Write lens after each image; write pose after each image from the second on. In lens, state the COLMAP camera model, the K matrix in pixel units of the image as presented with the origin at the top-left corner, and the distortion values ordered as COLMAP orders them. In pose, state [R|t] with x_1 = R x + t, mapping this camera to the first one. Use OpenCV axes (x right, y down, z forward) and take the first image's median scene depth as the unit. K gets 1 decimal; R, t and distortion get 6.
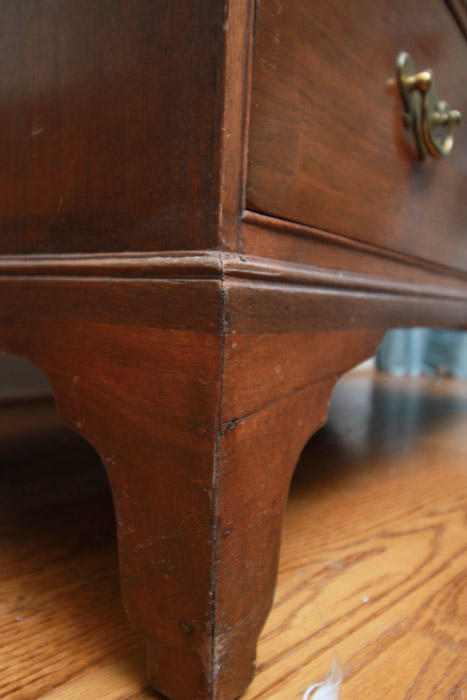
lens RADIAL K [[550.1, 0, 231.3], [0, 550.1, 346.9], [0, 0, 1]] dist [0.015883, -0.006733]
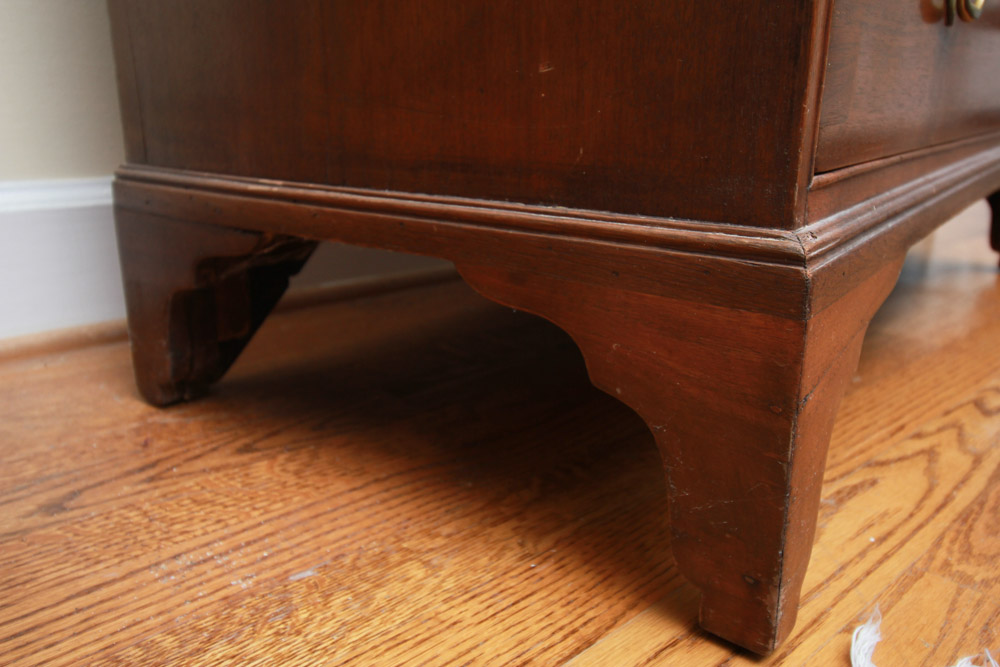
lens RADIAL K [[785.9, 0, 509.2], [0, 785.9, 315.4], [0, 0, 1]] dist [0.015883, -0.006733]
pose [[0.998556, -0.028433, -0.045574, -0.403808], [0.036801, 0.980148, 0.194822, -0.274608], [0.039130, -0.196217, 0.979779, -0.369901]]
